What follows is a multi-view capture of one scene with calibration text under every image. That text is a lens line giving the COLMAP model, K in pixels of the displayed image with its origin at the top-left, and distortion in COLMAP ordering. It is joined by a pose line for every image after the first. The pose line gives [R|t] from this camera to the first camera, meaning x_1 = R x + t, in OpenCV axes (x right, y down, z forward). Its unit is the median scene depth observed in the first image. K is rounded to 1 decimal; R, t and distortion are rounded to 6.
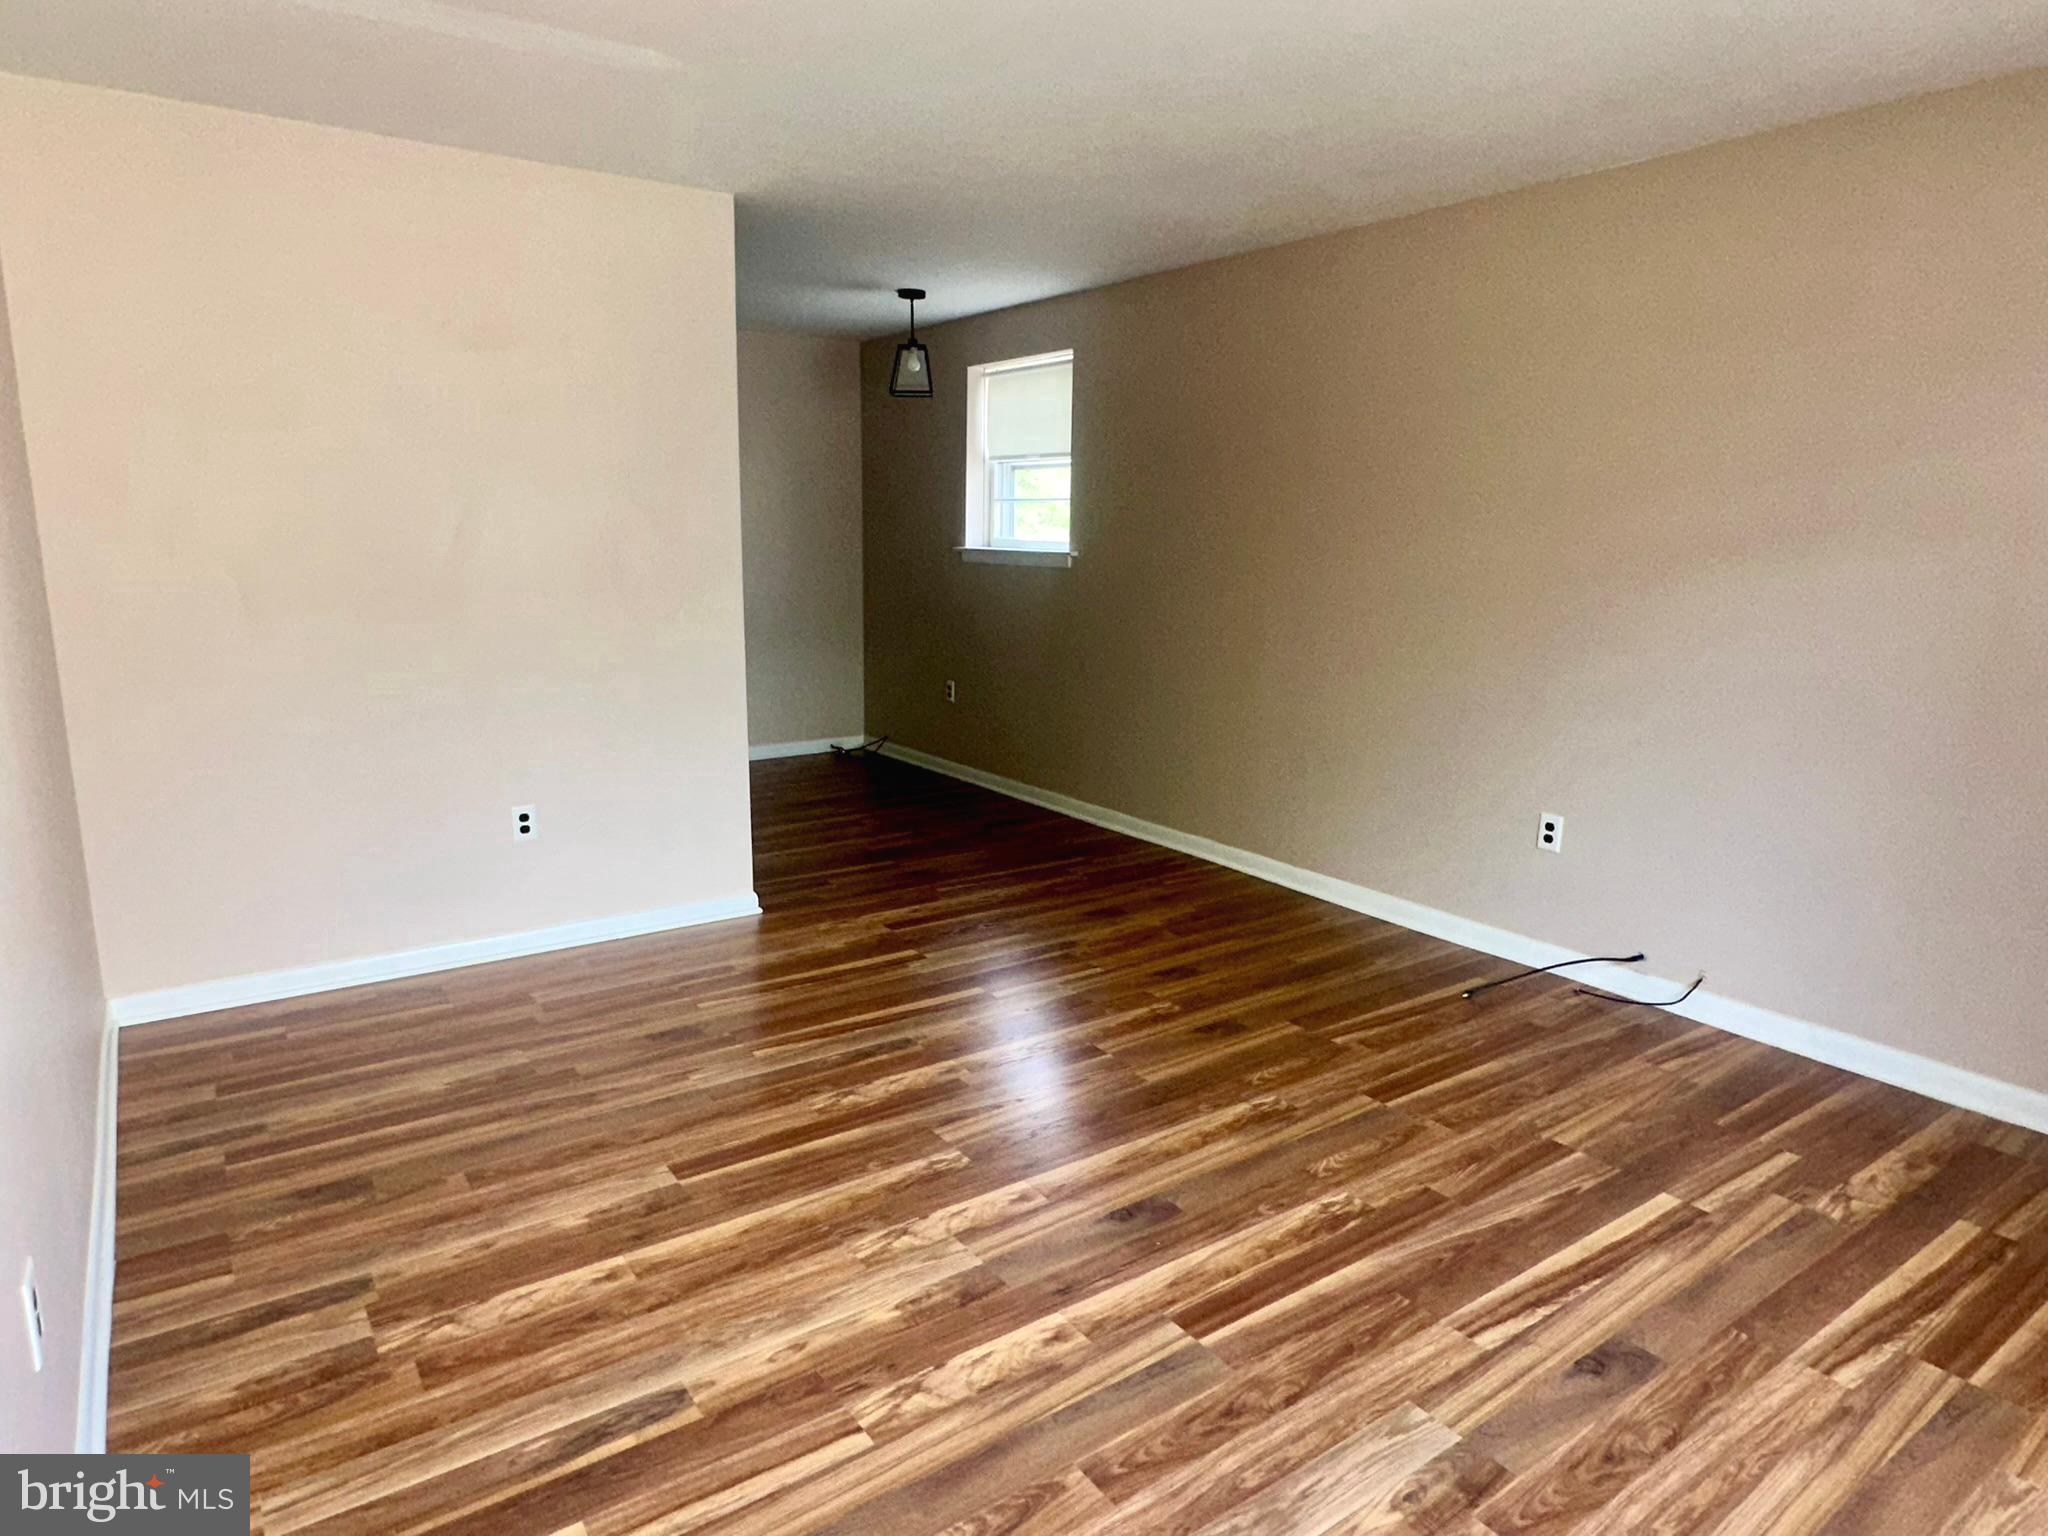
lens RADIAL K [[1233.7, 0, 1013.4], [0, 1233.7, 773.2], [0, 0, 1]] dist [-0.003699, 0.004144]
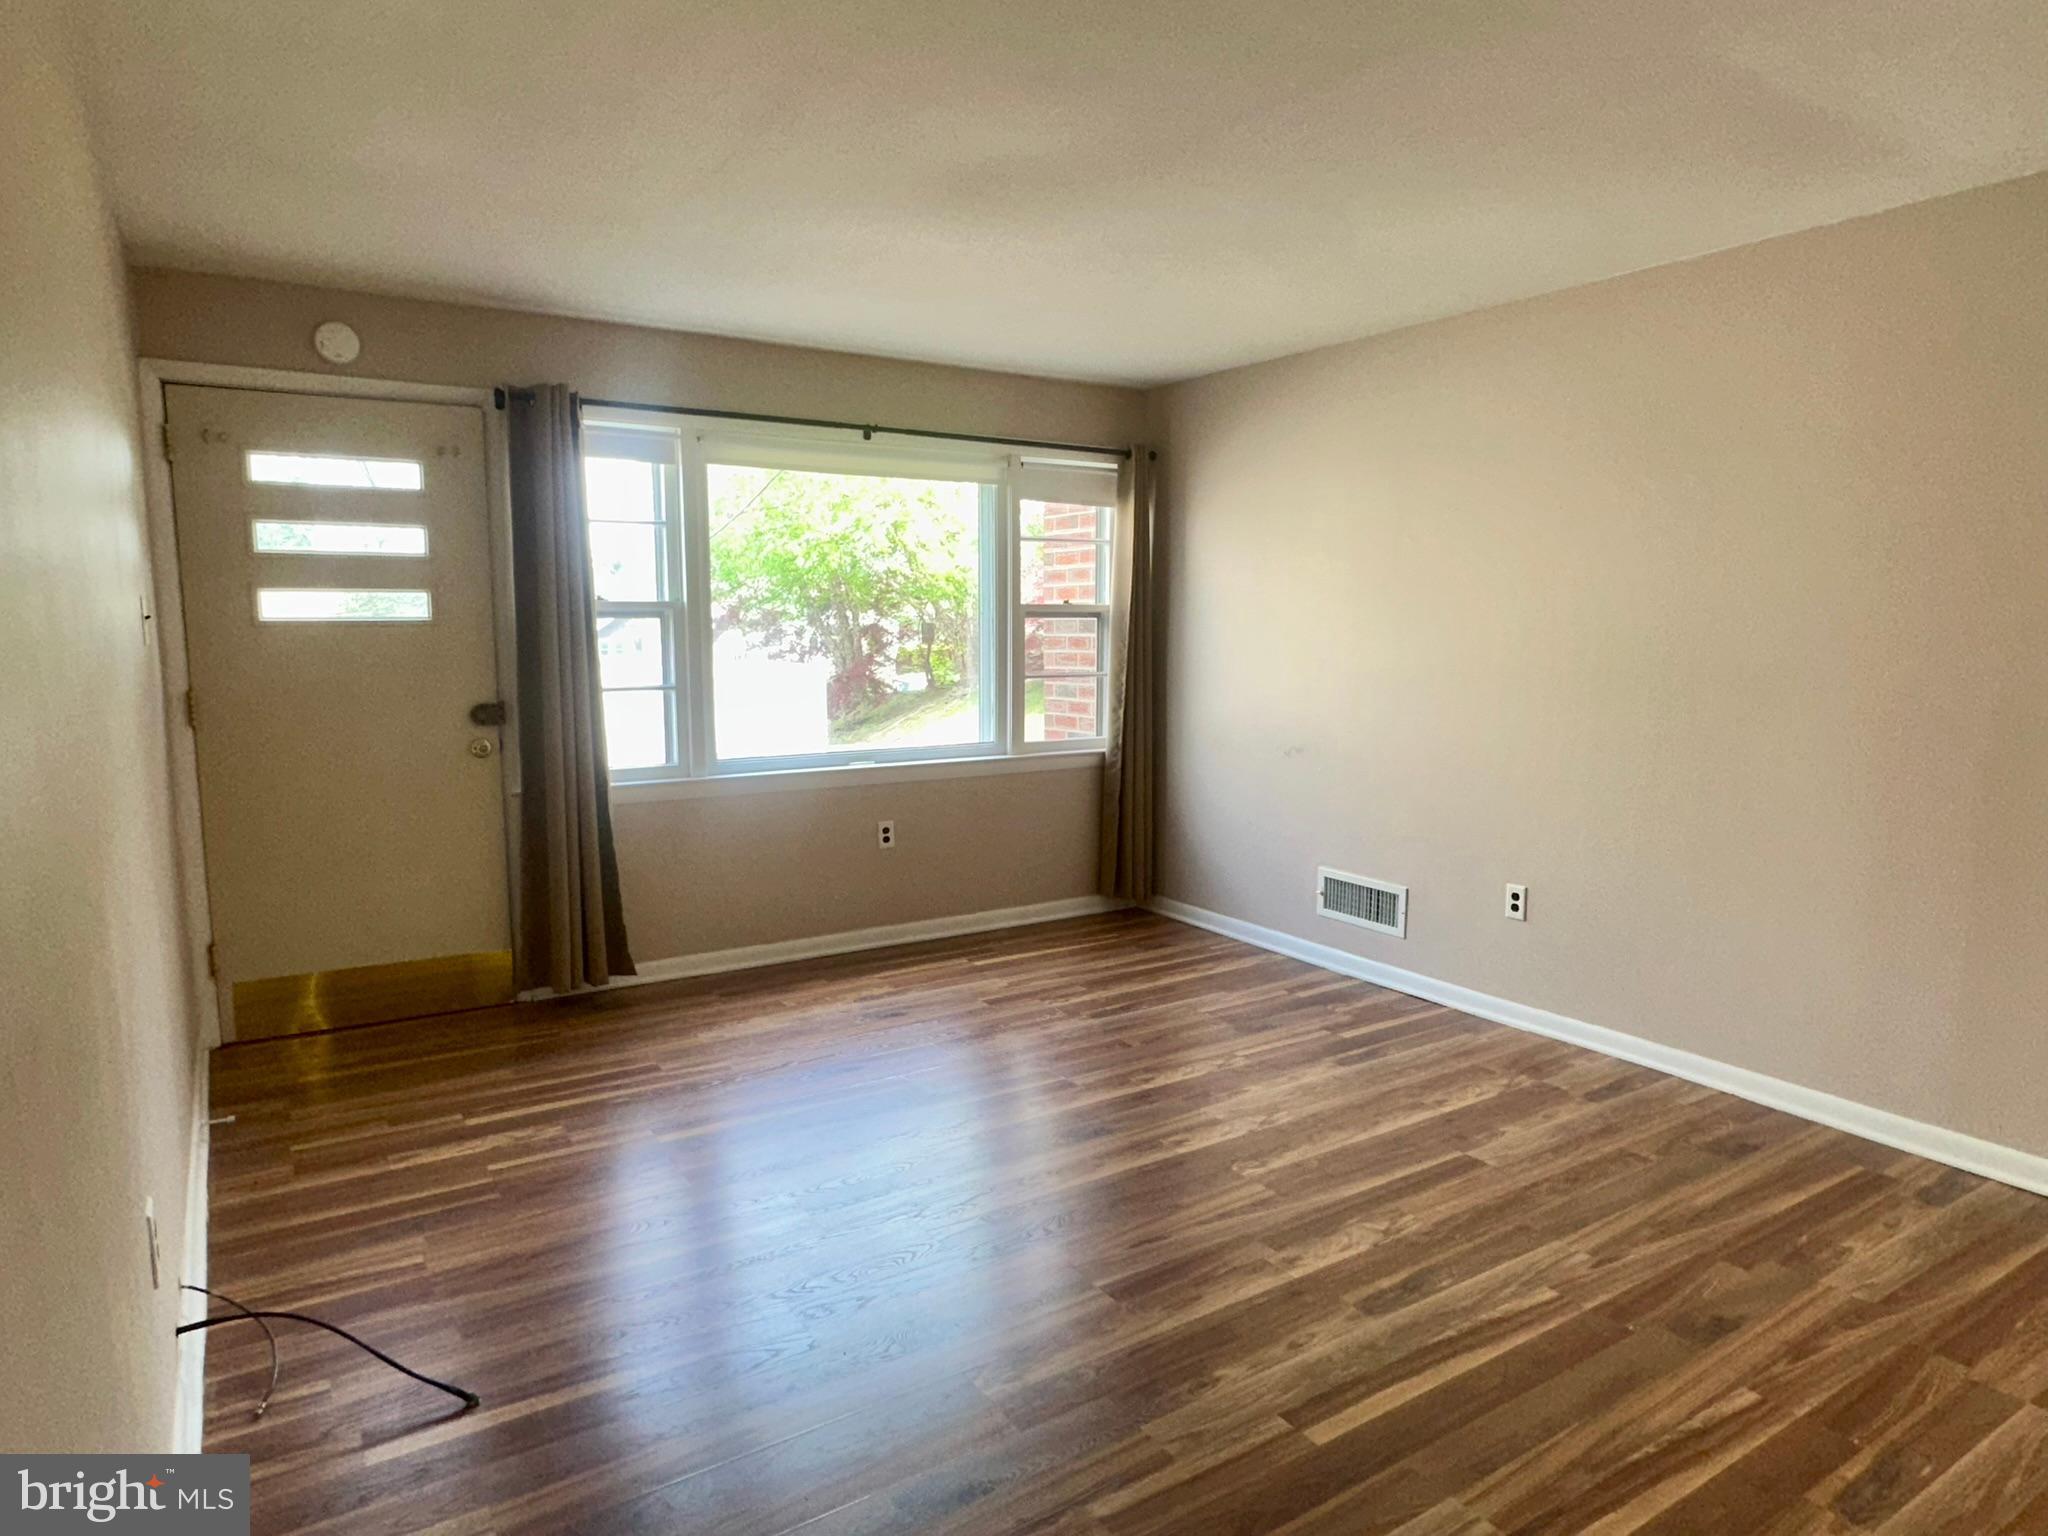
lens RADIAL K [[1233.7, 0, 1023.0], [0, 1233.7, 778.3], [0, 0, 1]] dist [-0.003699, 0.004144]
pose [[-0.999275, -0.020310, 0.032203, 0.139001], [-0.008763, 0.945814, 0.324592, -0.430348], [-0.037051, 0.324074, -0.945306, 2.143645]]
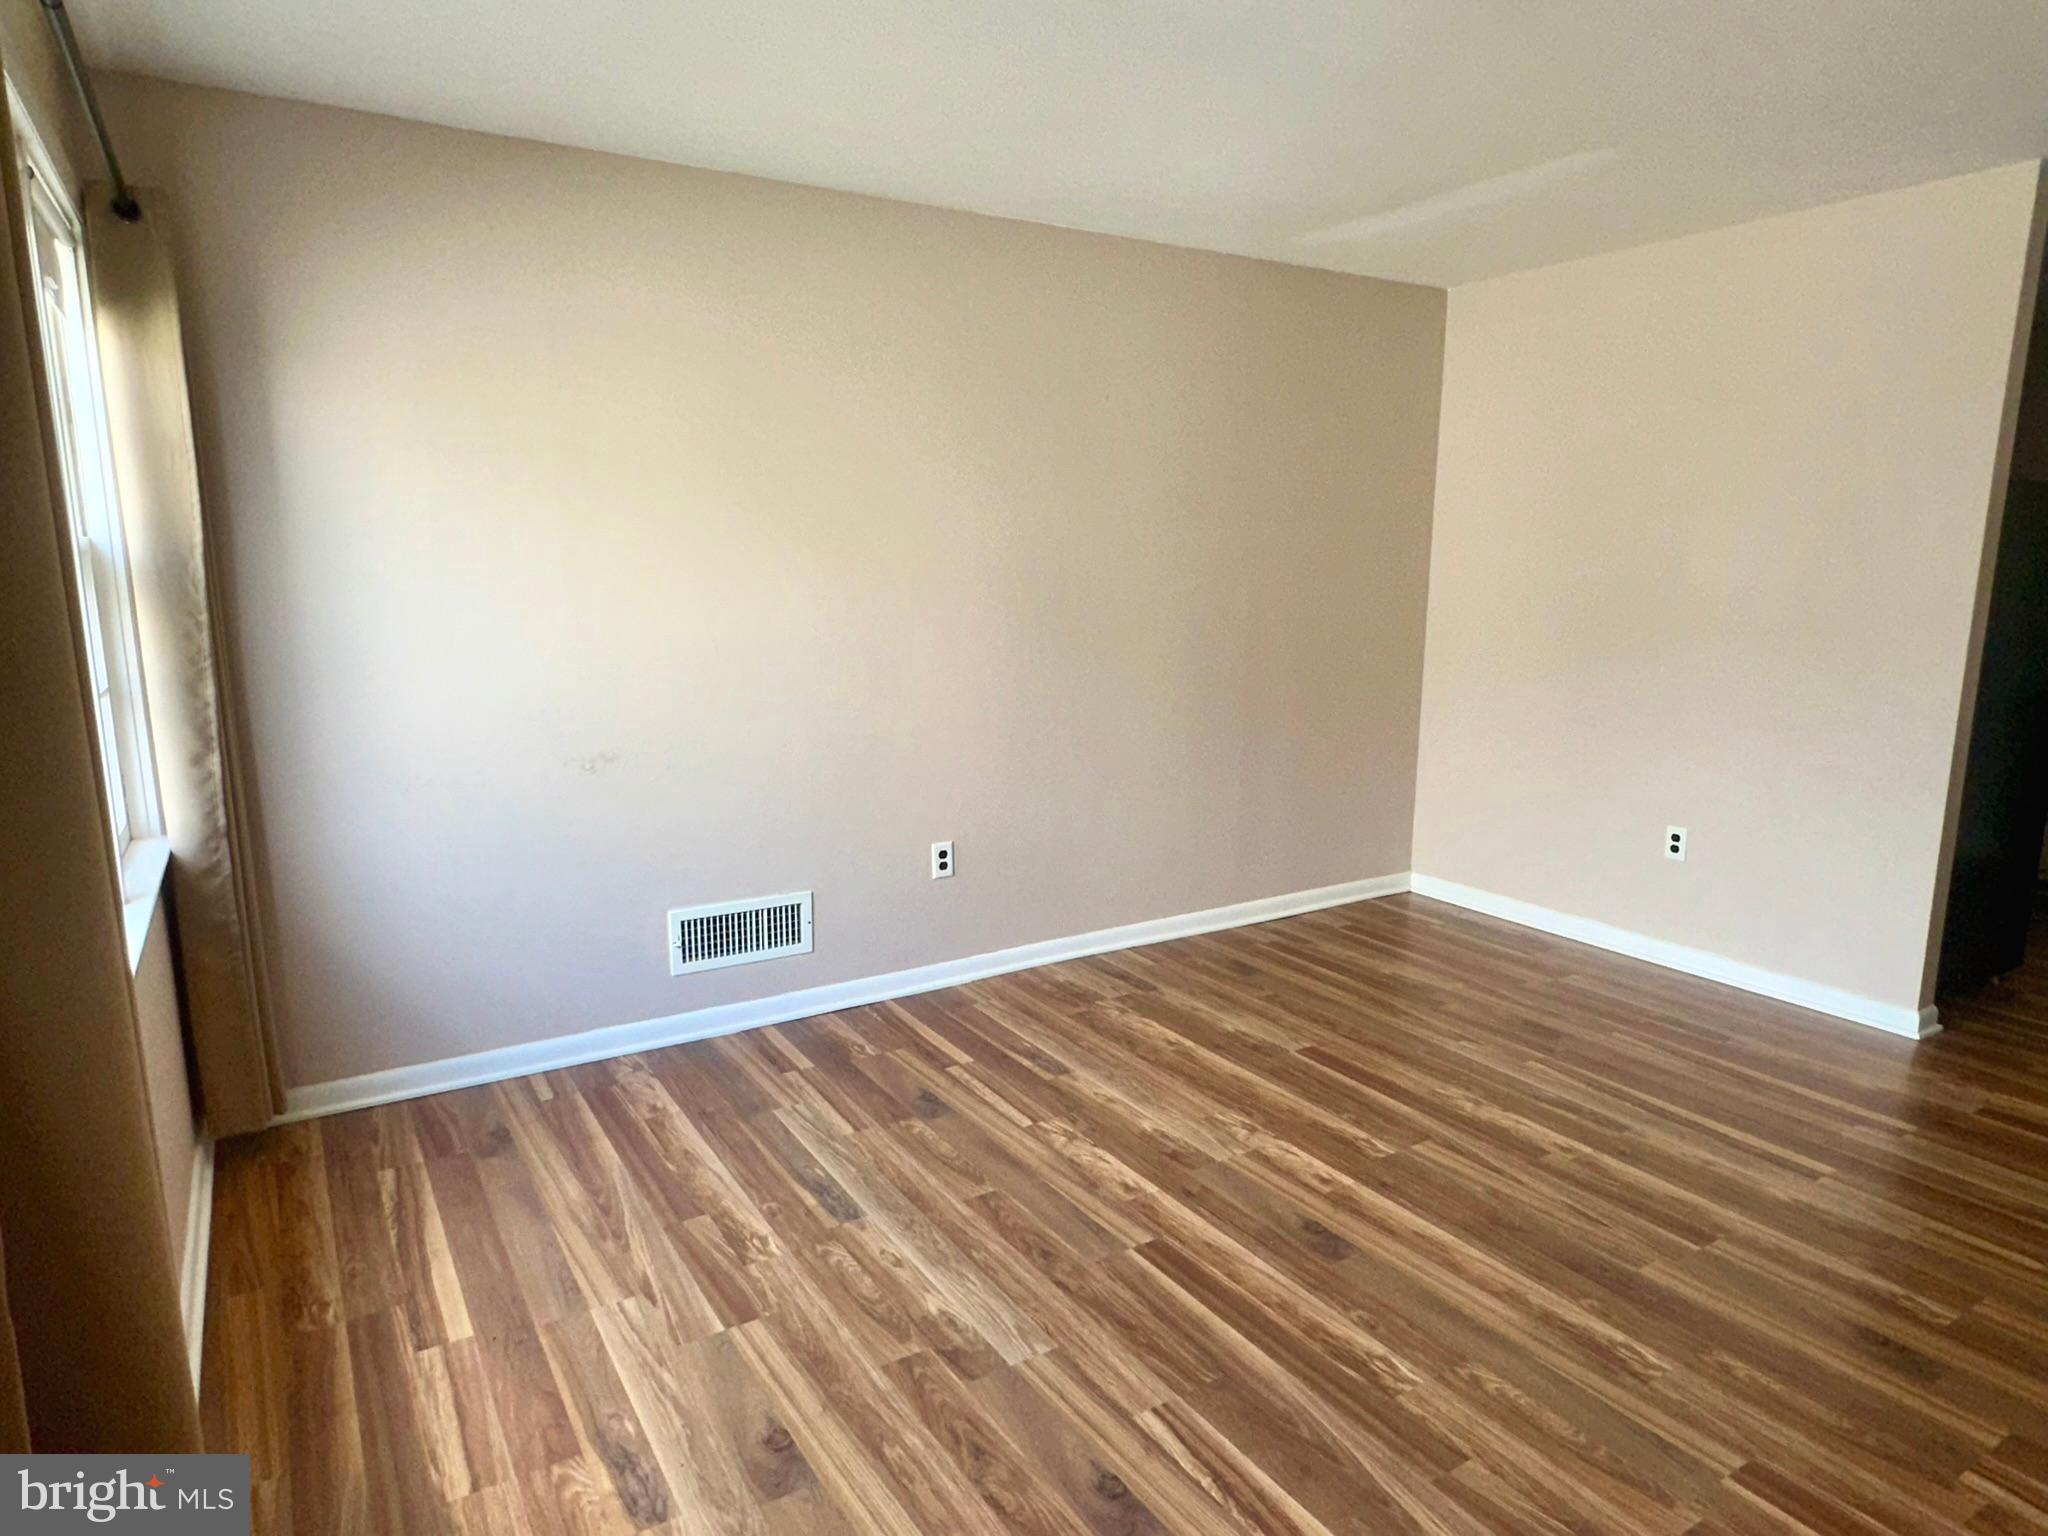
lens RADIAL K [[1233.7, 0, 1013.0], [0, 1233.7, 774.7], [0, 0, 1]] dist [-0.003699, 0.004144]
pose [[-0.060356, 0.165933, -0.984288, 1.066725], [-0.199094, 0.964271, 0.174767, -0.139803], [0.978120, 0.206514, -0.025164, 0.705274]]
